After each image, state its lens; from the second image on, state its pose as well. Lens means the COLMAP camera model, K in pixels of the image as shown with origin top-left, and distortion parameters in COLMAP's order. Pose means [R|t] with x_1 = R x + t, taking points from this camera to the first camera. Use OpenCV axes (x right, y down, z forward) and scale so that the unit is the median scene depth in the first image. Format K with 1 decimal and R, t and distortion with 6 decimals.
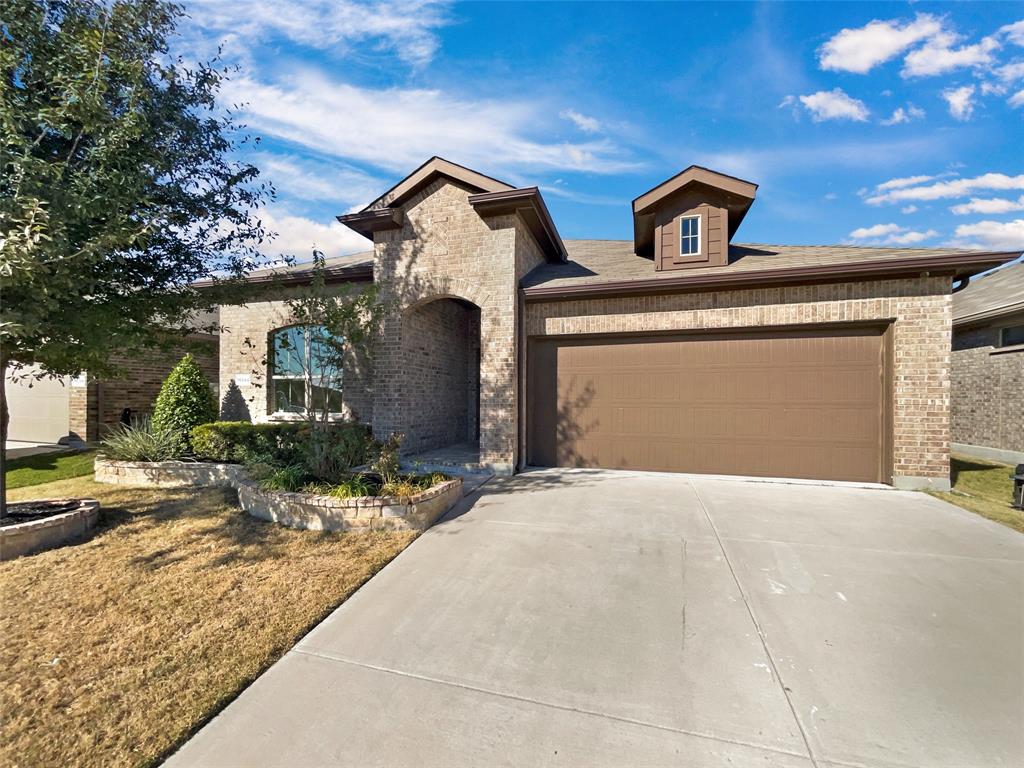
lens RADIAL K [[435.2, 0, 509.3], [0, 435.2, 388.2], [0, 0, 1]] dist [-0.003701, 0.000987]
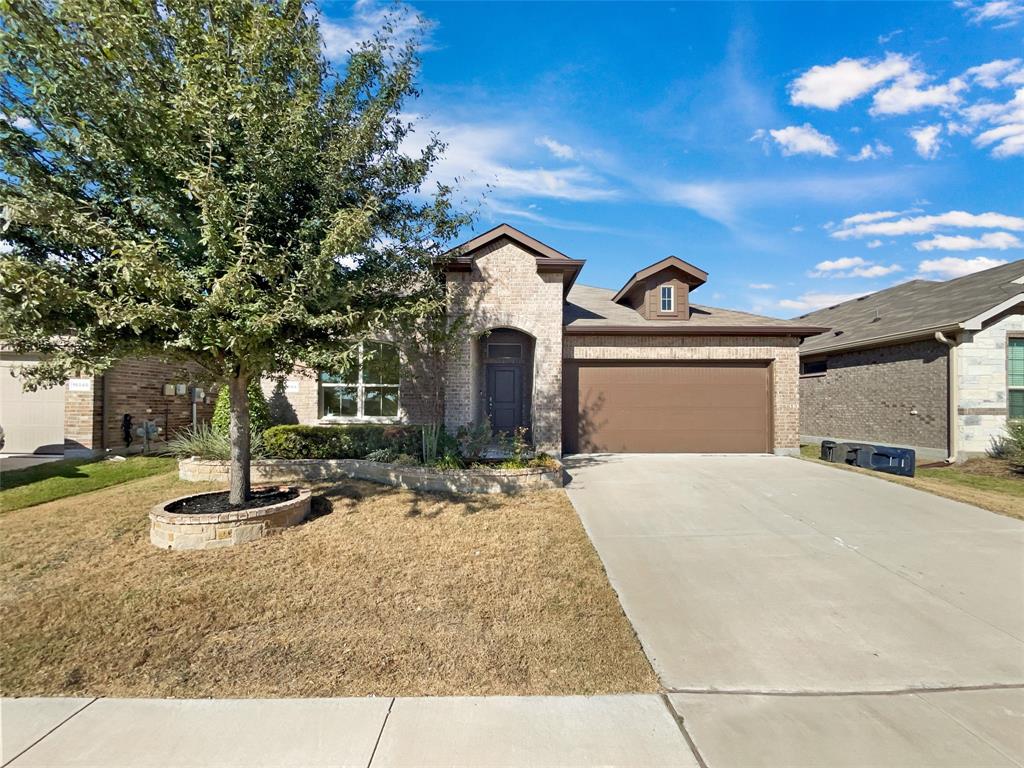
lens RADIAL K [[435.2, 0, 515.7], [0, 435.2, 386.8], [0, 0, 1]] dist [-0.003701, 0.000987]
pose [[0.945560, 0.015044, 0.325101, -0.572996], [-0.007866, 0.999696, -0.023381, 0.002027], [-0.325353, 0.019551, 0.945390, -0.273650]]
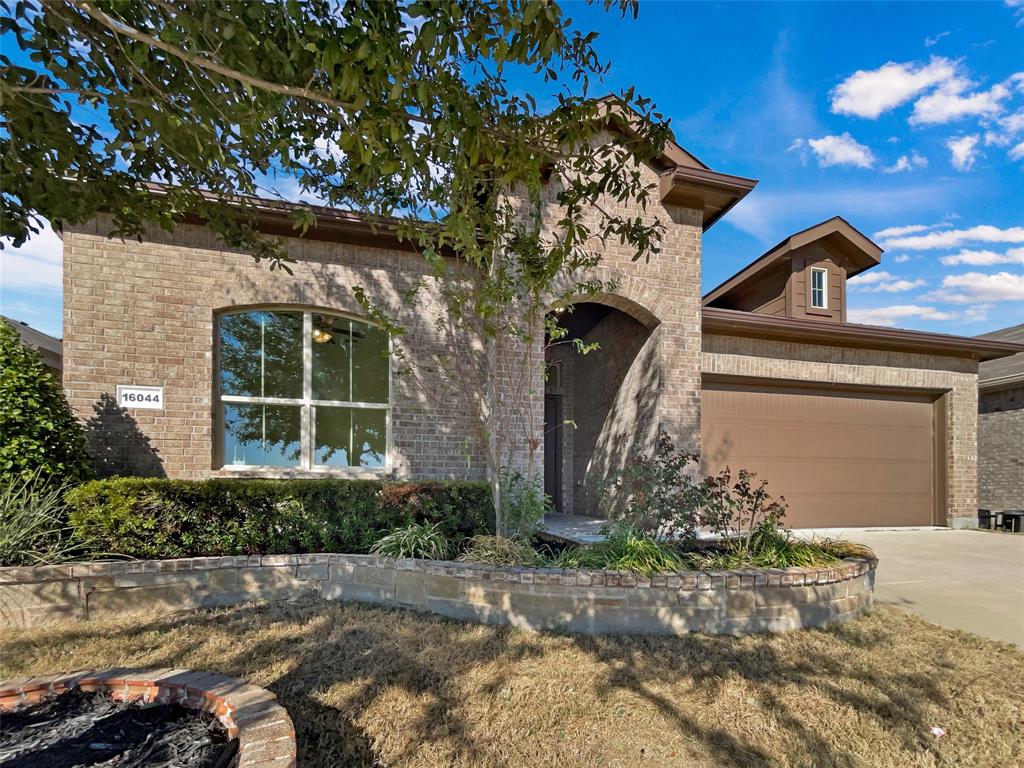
lens RADIAL K [[457.3, 0, 512.5], [0, 457.3, 479.6], [0, 0, 1]] dist [-0.000735, 0.001573]
pose [[0.853772, 0.011823, 0.520512, -0.693214], [-0.009966, 0.999930, -0.006367, 0.095296], [-0.520551, 0.000249, 0.853831, 0.459450]]
